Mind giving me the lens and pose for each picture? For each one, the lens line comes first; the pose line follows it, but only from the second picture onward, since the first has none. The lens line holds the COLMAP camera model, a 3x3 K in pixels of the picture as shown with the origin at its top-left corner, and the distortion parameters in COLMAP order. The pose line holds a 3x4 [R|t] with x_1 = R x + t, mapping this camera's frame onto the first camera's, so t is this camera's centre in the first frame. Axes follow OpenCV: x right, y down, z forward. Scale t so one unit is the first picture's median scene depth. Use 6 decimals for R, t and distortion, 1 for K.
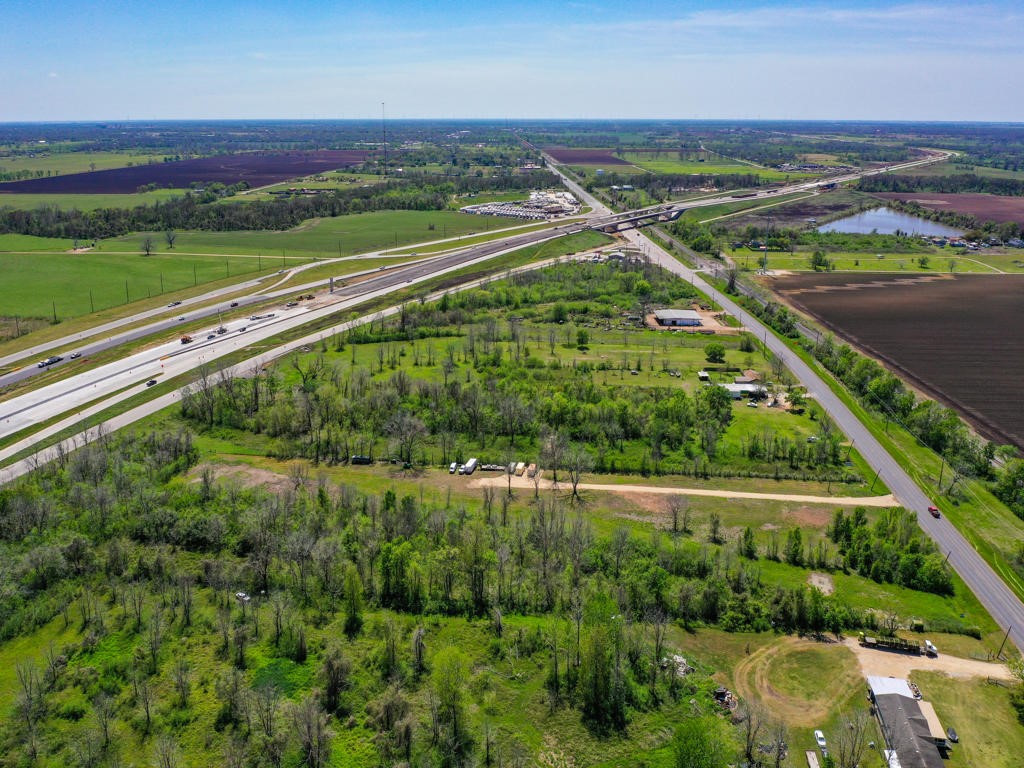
lens RADIAL K [[804.4, 0, 511.9], [0, 804.4, 381.8], [0, 0, 1]] dist [-0.017307, -0.001594]
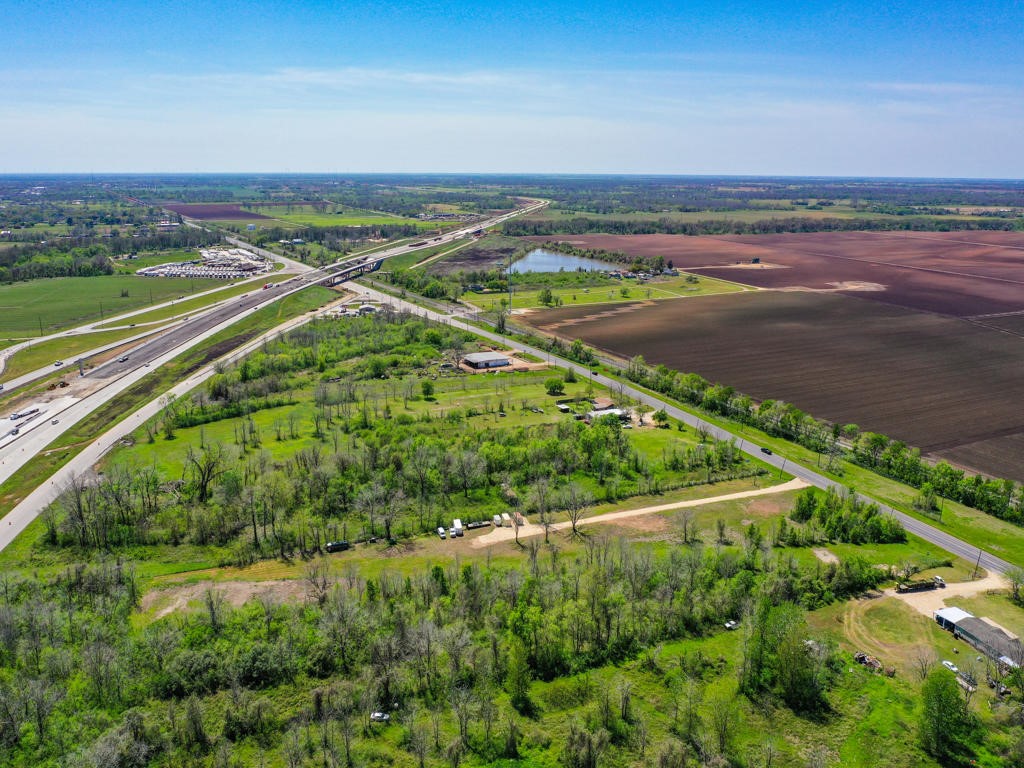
lens RADIAL K [[804.4, 0, 514.3], [0, 804.4, 386.8], [0, 0, 1]] dist [-0.017307, -0.001594]
pose [[0.876587, -0.122539, 0.465380, -0.257611], [0.148188, 0.988781, -0.018771, -0.020687], [-0.457859, 0.085418, 0.884912, 0.063184]]
